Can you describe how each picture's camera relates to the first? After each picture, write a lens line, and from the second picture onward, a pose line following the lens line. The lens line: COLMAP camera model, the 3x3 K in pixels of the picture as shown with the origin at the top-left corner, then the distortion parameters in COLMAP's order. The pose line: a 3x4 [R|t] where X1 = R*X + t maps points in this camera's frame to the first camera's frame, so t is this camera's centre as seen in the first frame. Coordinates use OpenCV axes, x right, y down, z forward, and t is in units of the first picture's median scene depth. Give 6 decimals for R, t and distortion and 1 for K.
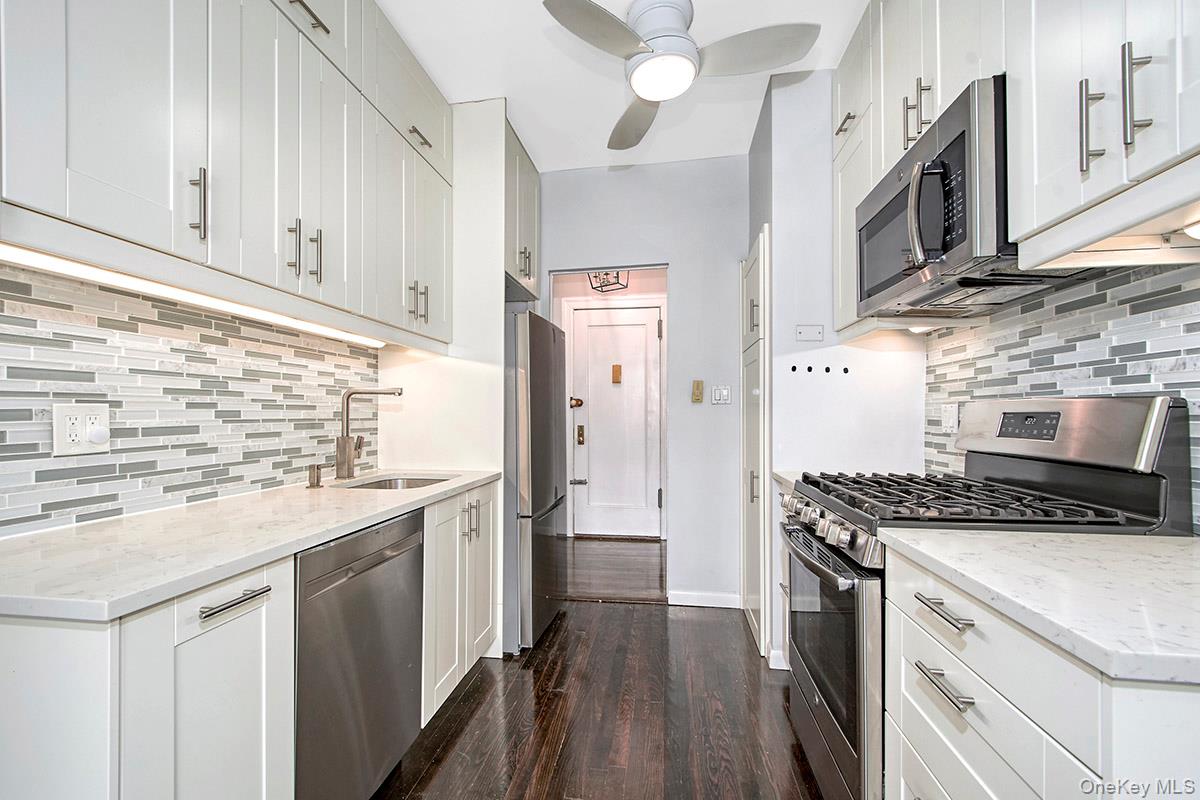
lens RADIAL K [[528.9, 0, 595.9], [0, 528.9, 406.8], [0, 0, 1]] dist [0.004012, -0.000252]
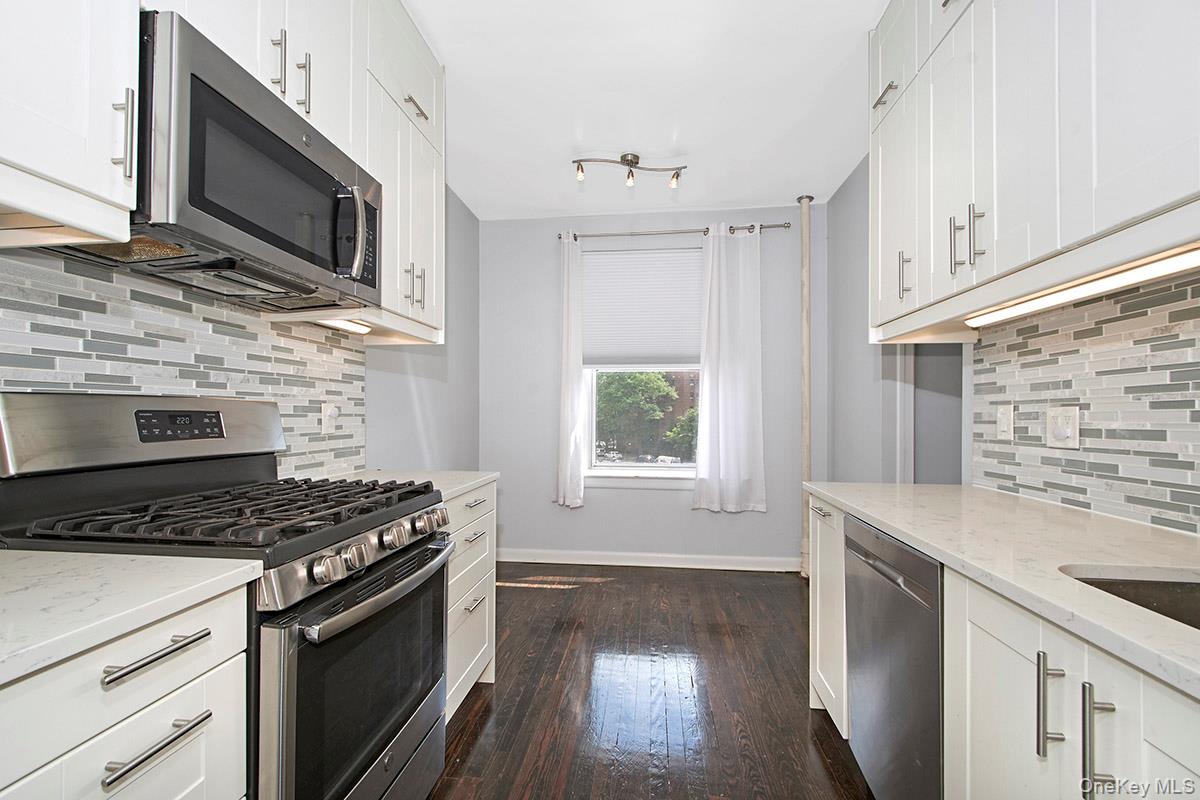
lens RADIAL K [[528.9, 0, 594.8], [0, 528.9, 403.9], [0, 0, 1]] dist [0.004012, -0.000252]
pose [[-0.999755, -0.003495, -0.021870, 0.127209], [-0.002759, 0.999433, -0.033557, 0.028363], [0.021975, -0.033489, -0.999197, 2.020612]]
